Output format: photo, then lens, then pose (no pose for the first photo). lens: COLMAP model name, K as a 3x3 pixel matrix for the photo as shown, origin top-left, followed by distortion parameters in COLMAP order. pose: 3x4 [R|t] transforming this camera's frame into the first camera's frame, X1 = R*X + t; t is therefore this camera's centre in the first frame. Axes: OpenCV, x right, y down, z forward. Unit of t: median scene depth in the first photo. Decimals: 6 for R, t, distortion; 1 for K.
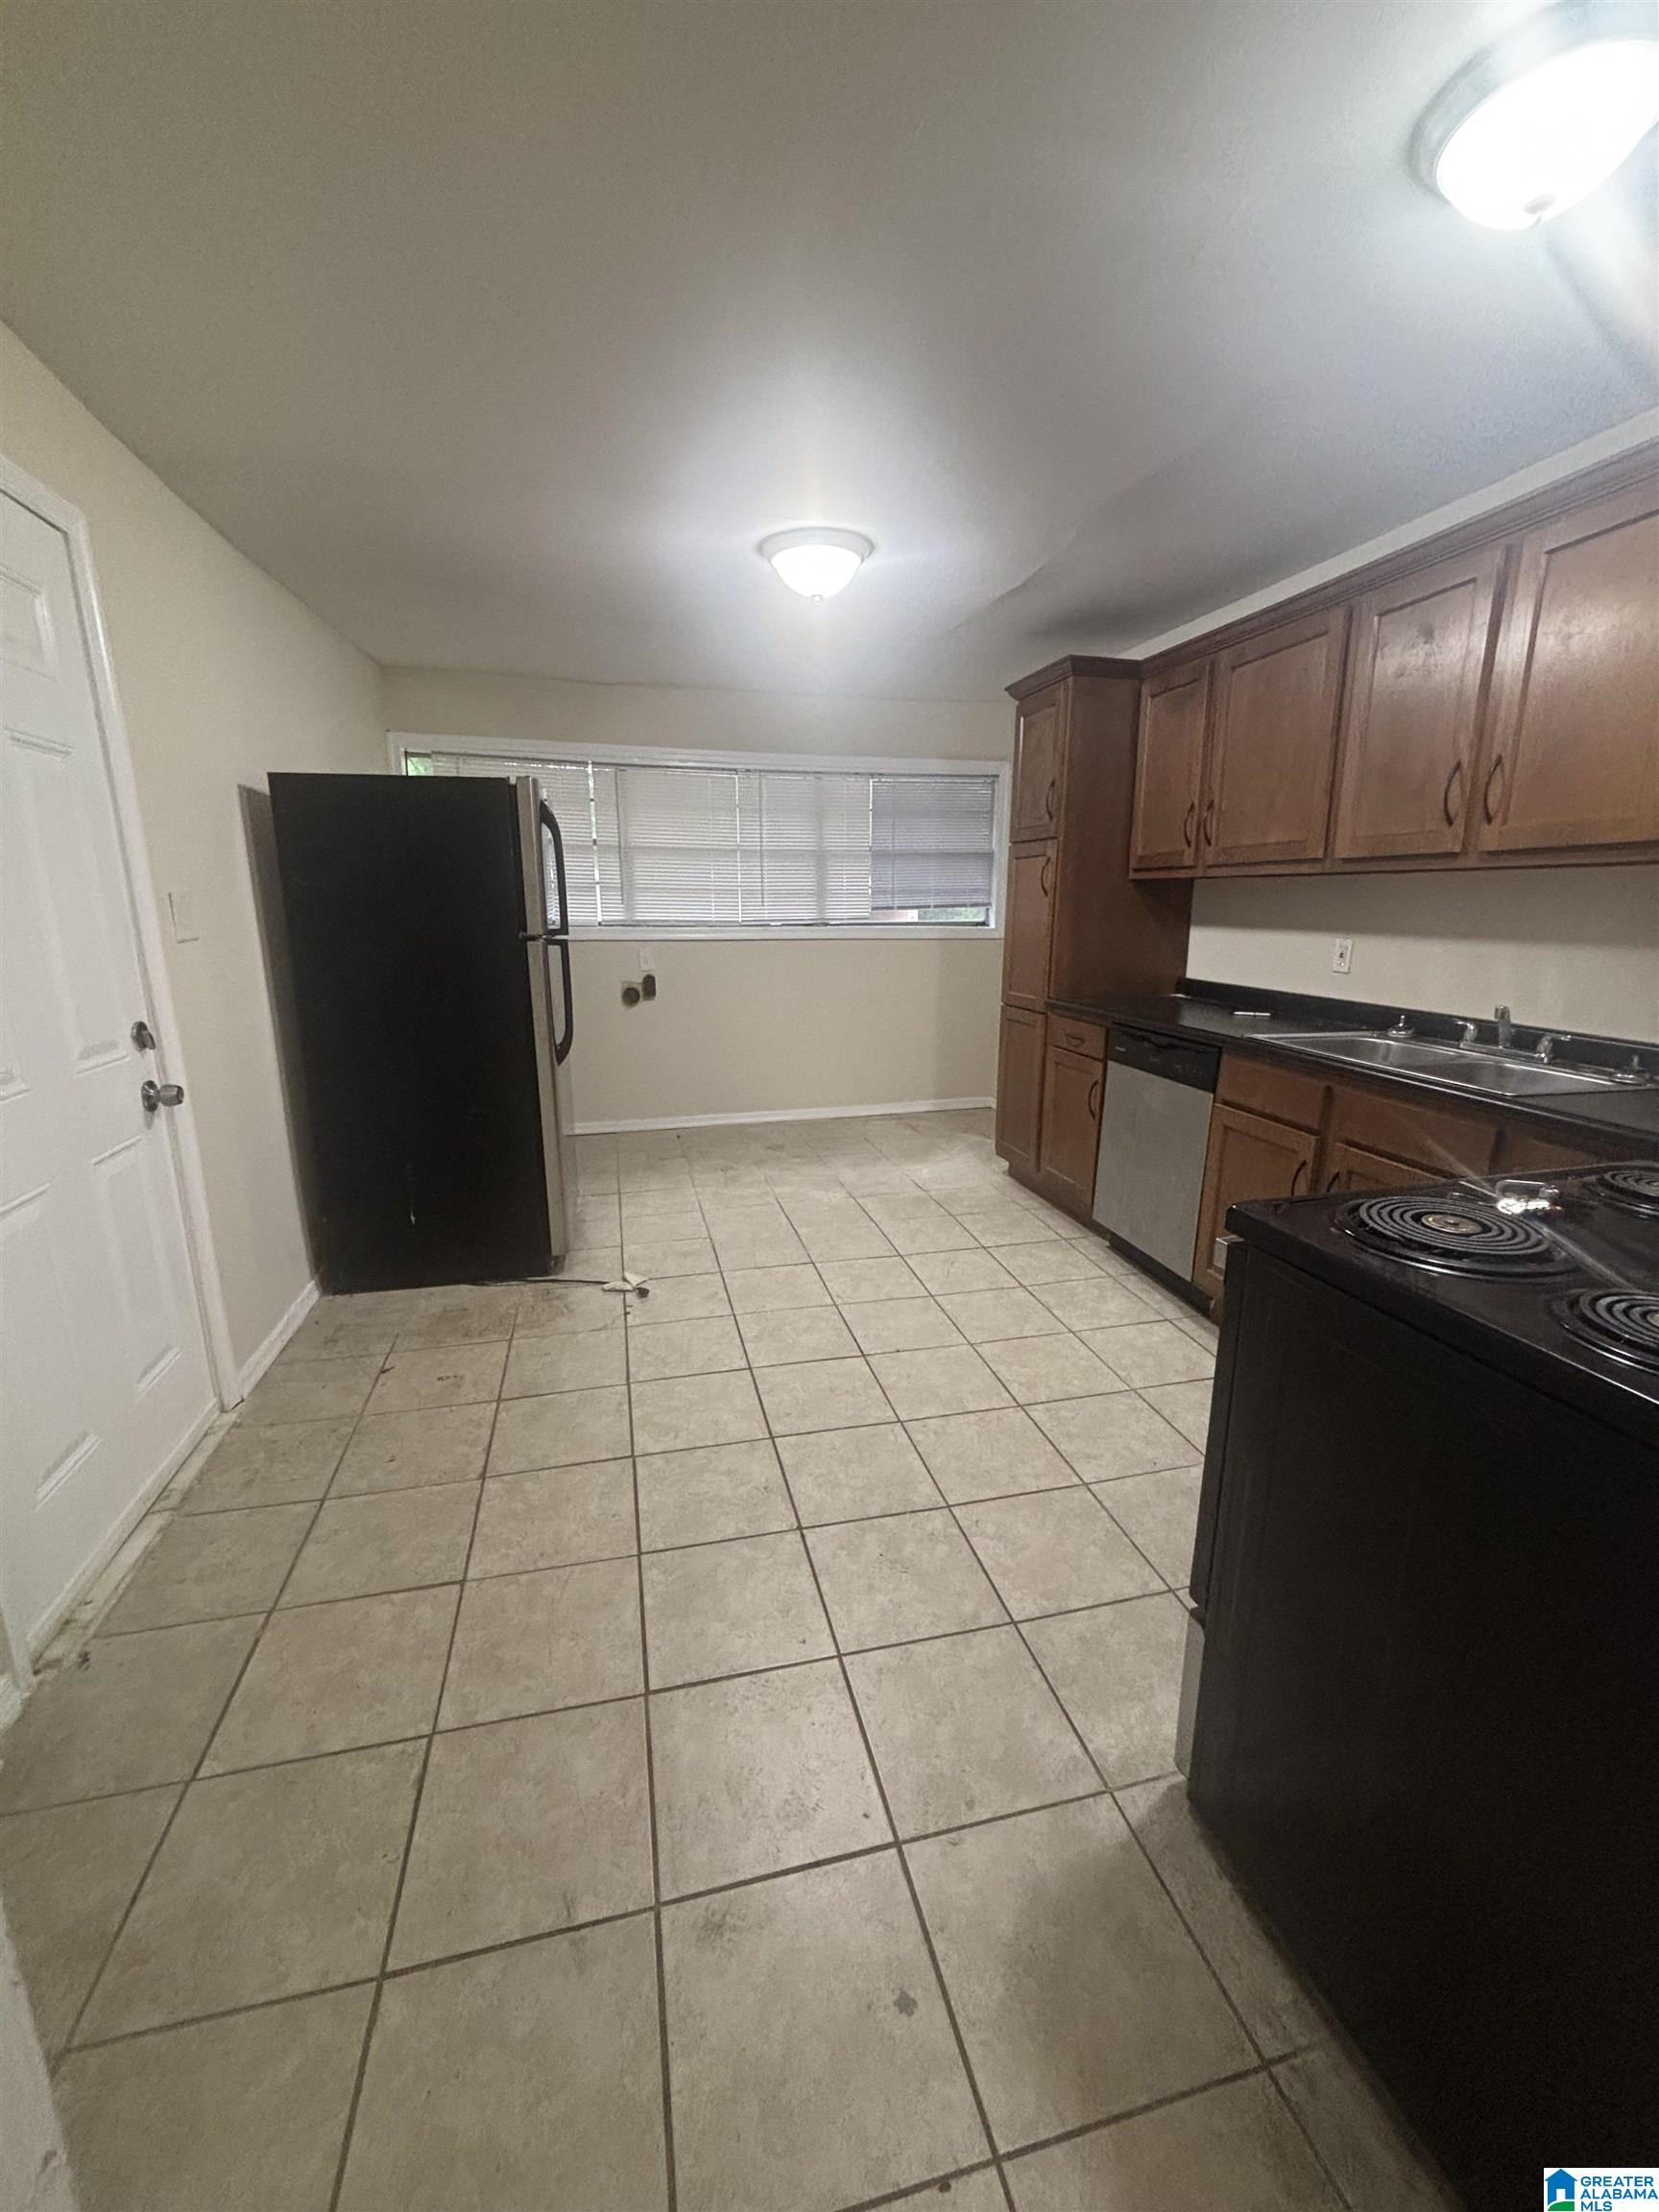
lens RADIAL K [[894.5, 0, 824.7], [0, 894.5, 1105.8], [0, 0, 1]] dist [-0.001136, -0.000268]
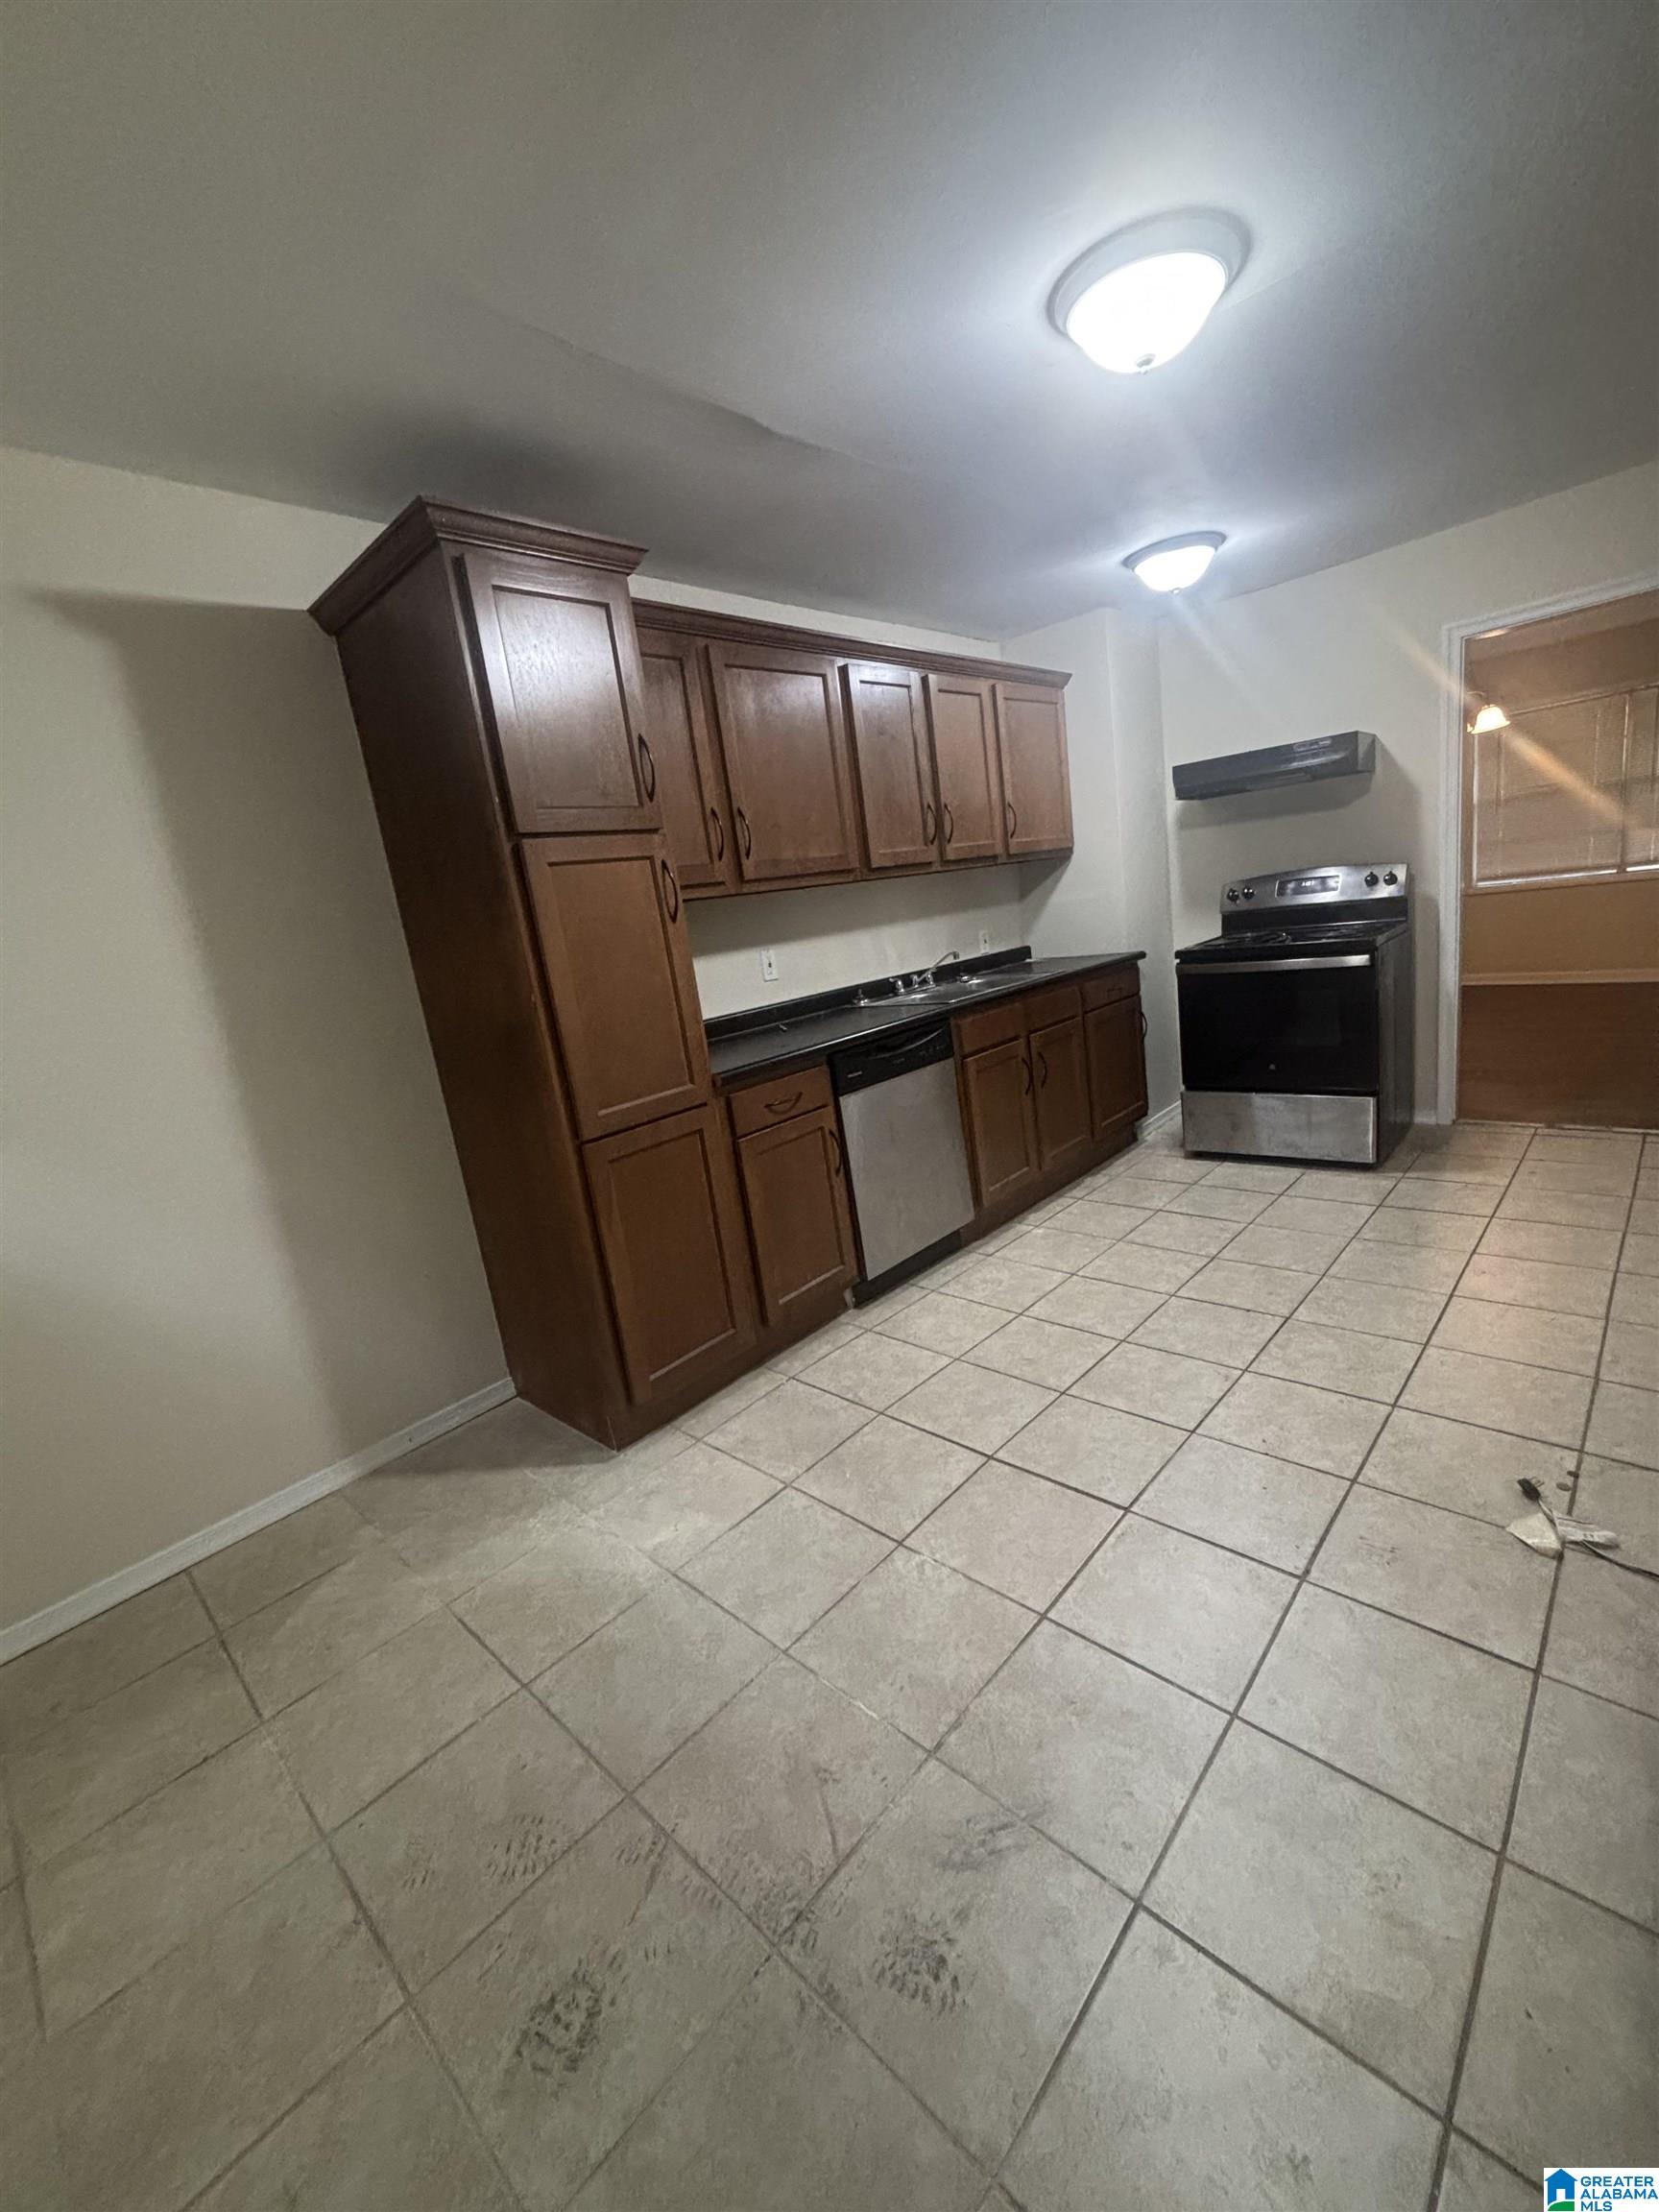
lens RADIAL K [[894.5, 0, 824.6], [0, 894.5, 1113.4], [0, 0, 1]] dist [-0.001136, -0.000268]
pose [[-0.537361, -0.125177, 0.834011, -0.410637], [0.313672, 0.888312, 0.335429, -0.352714], [-0.782849, 0.441852, -0.438080, 1.501445]]
